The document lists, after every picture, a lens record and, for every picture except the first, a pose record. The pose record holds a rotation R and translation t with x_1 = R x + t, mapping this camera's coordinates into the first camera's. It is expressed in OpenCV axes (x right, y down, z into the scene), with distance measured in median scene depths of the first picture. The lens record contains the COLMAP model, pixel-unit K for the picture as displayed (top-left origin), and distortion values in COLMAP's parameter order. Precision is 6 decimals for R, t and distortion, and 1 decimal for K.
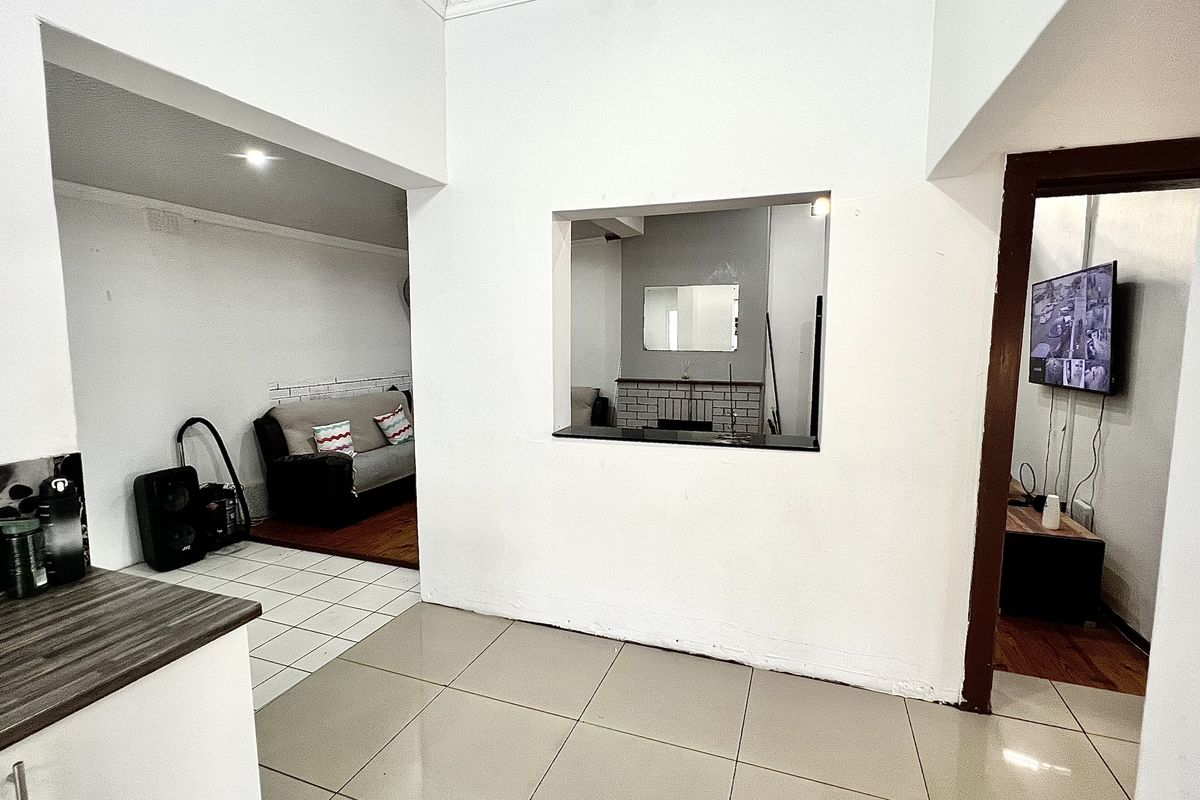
lens RADIAL K [[570.8, 0, 605.3], [0, 570.8, 397.1], [0, 0, 1]] dist [0.000096, 0.001170]
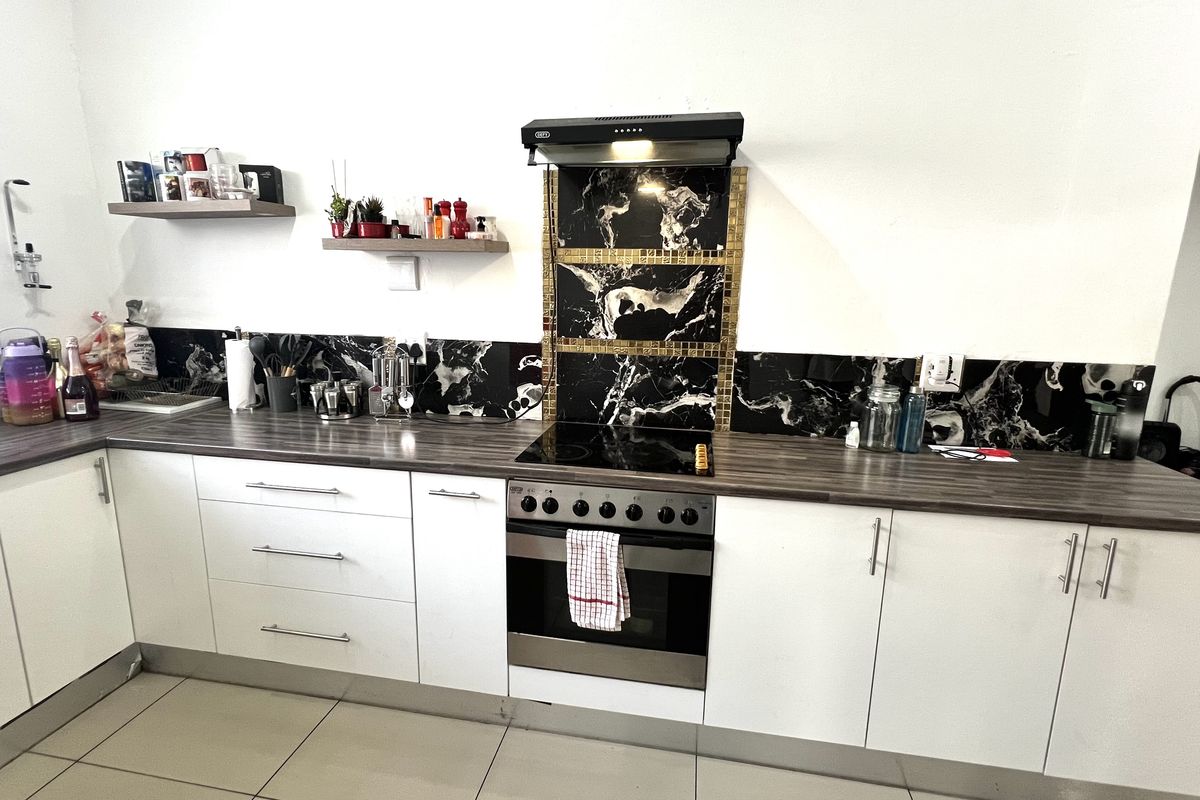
lens RADIAL K [[570.8, 0, 596.8], [0, 570.8, 392.4], [0, 0, 1]] dist [0.000096, 0.001170]
pose [[0.173343, 0.183703, -0.967577, 0.101630], [-0.131811, 0.977938, 0.162056, 0.120389], [0.976001, 0.099446, 0.193733, -0.466367]]
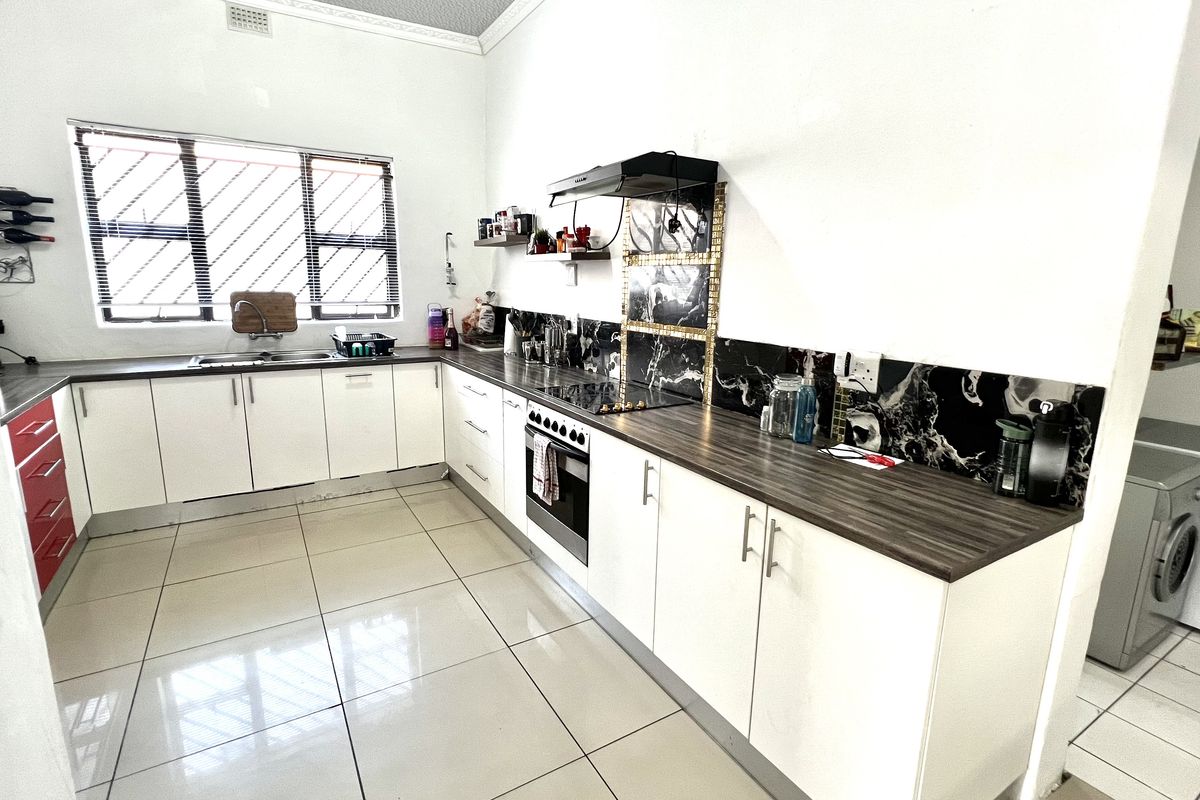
lens RADIAL K [[570.8, 0, 590.9], [0, 570.8, 392.7], [0, 0, 1]] dist [0.000096, 0.001170]
pose [[-0.626732, 0.141054, -0.766362, 0.322458], [-0.107019, 0.958580, 0.263953, -0.051994], [0.771851, 0.247443, -0.585677, 0.961550]]
